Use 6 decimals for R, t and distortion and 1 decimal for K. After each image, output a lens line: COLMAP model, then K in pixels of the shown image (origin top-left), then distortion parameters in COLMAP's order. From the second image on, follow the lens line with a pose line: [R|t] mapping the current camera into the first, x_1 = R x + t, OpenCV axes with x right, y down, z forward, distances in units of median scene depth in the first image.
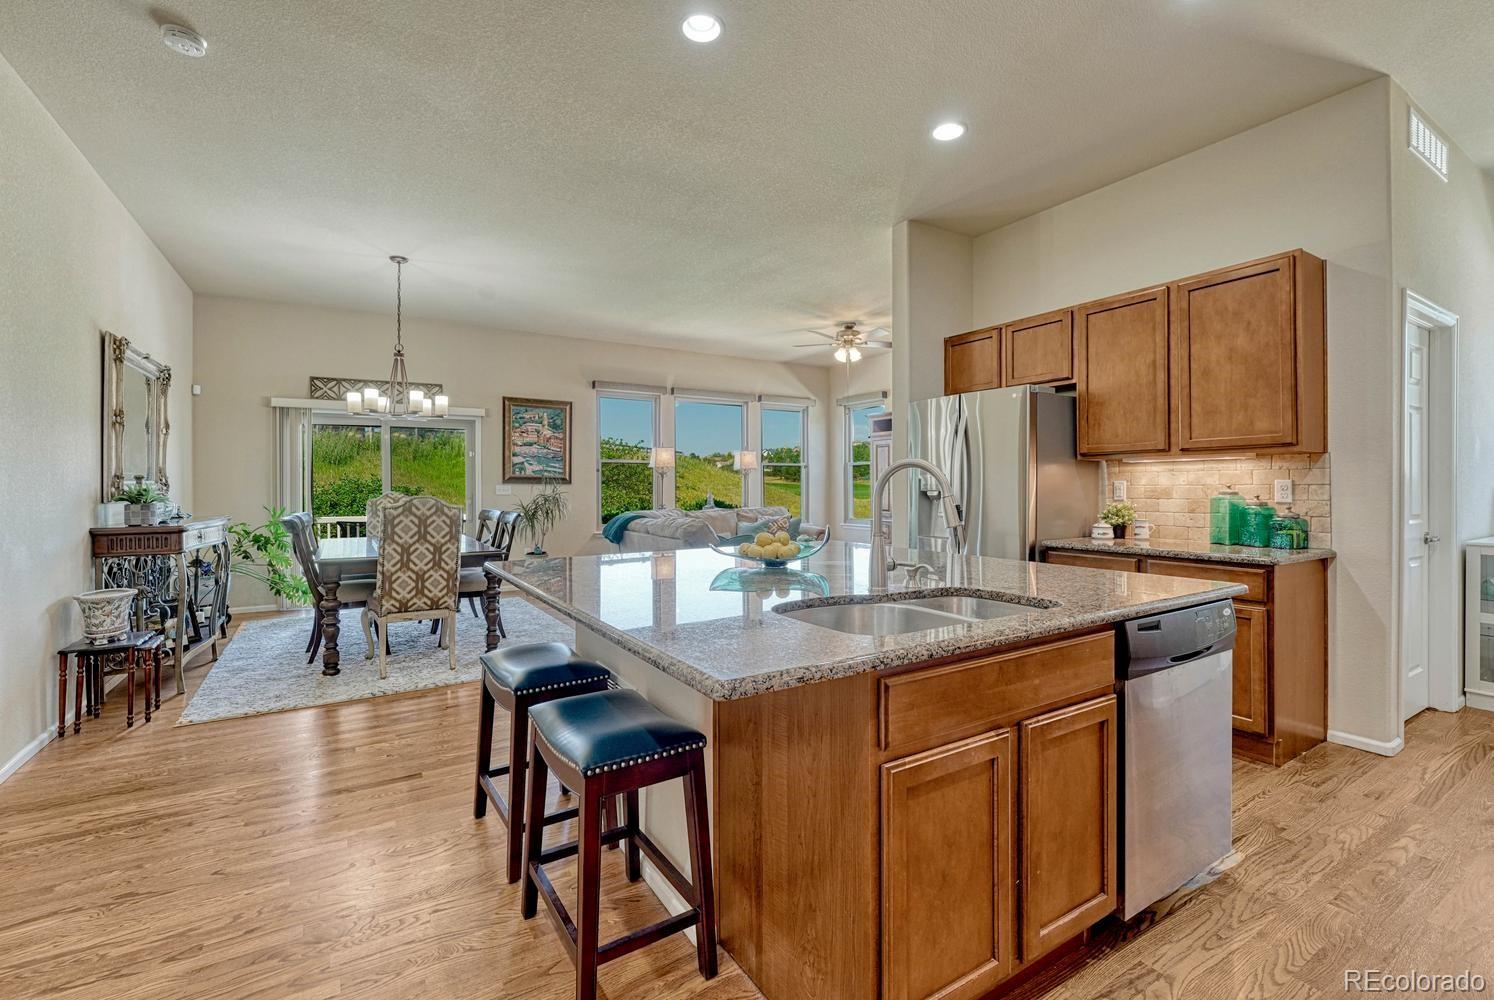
lens RADIAL K [[654.3, 0, 754.8], [0, 654.3, 488.0], [0, 0, 1]] dist [0.000530, 0.000923]
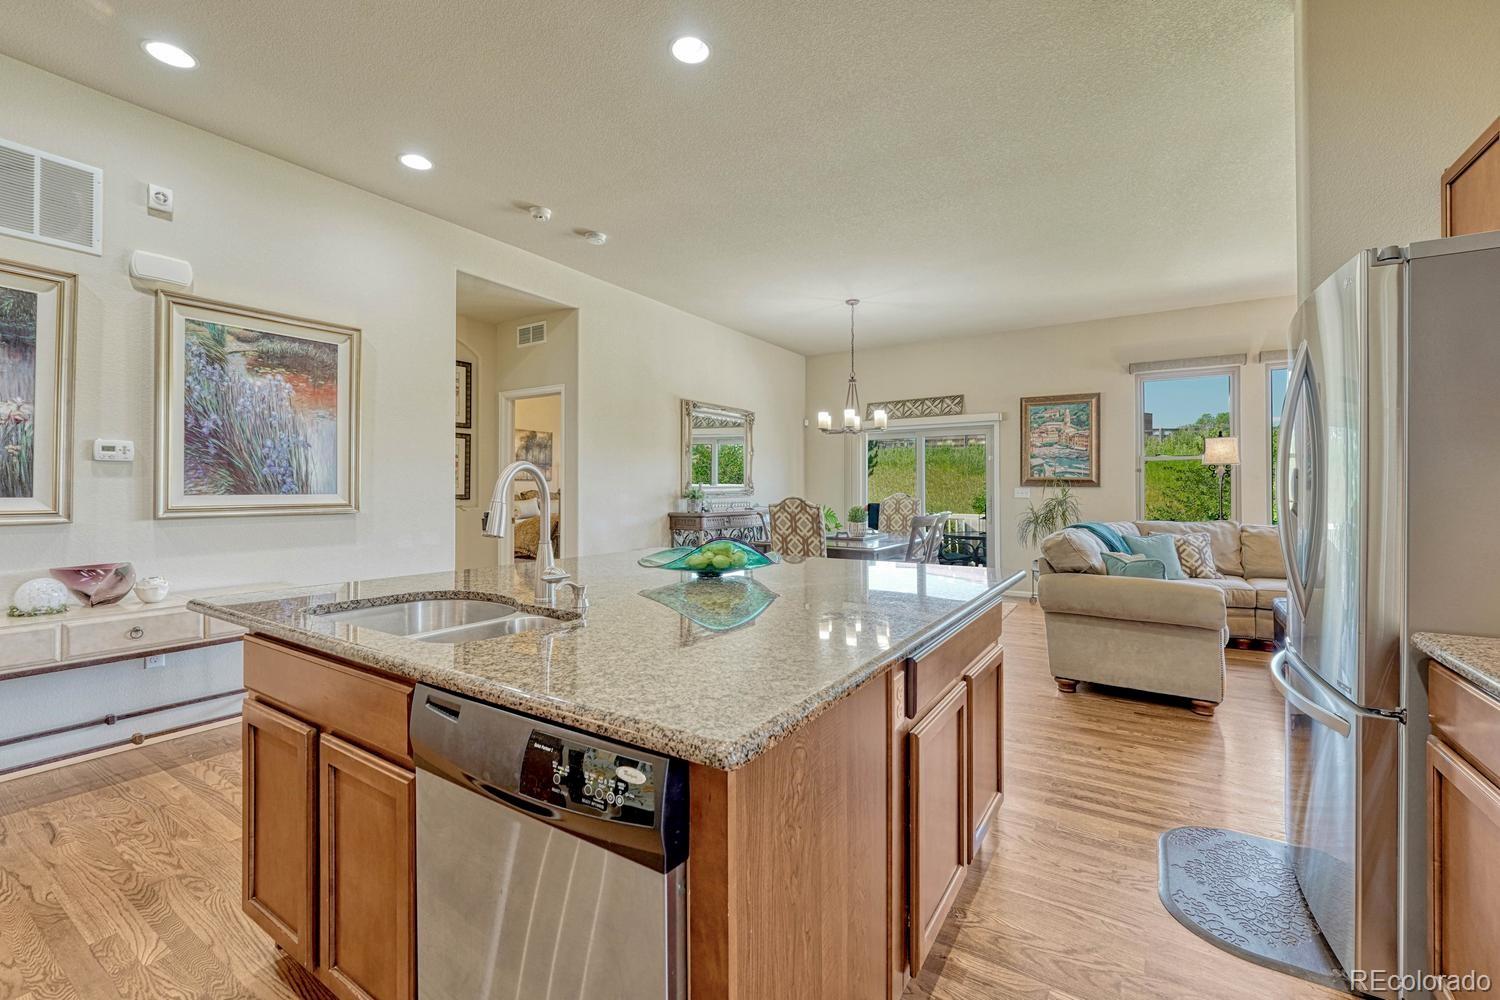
lens RADIAL K [[630.9, 0, 749.7], [0, 630.9, 485.2], [0, 0, 1]] dist [-0.008340, 0.000259]
pose [[0.423619, -0.002513, -0.905837, 0.642836], [-0.004272, 0.999979, -0.004772, -0.004973], [0.905830, 0.005891, 0.423600, 0.497660]]
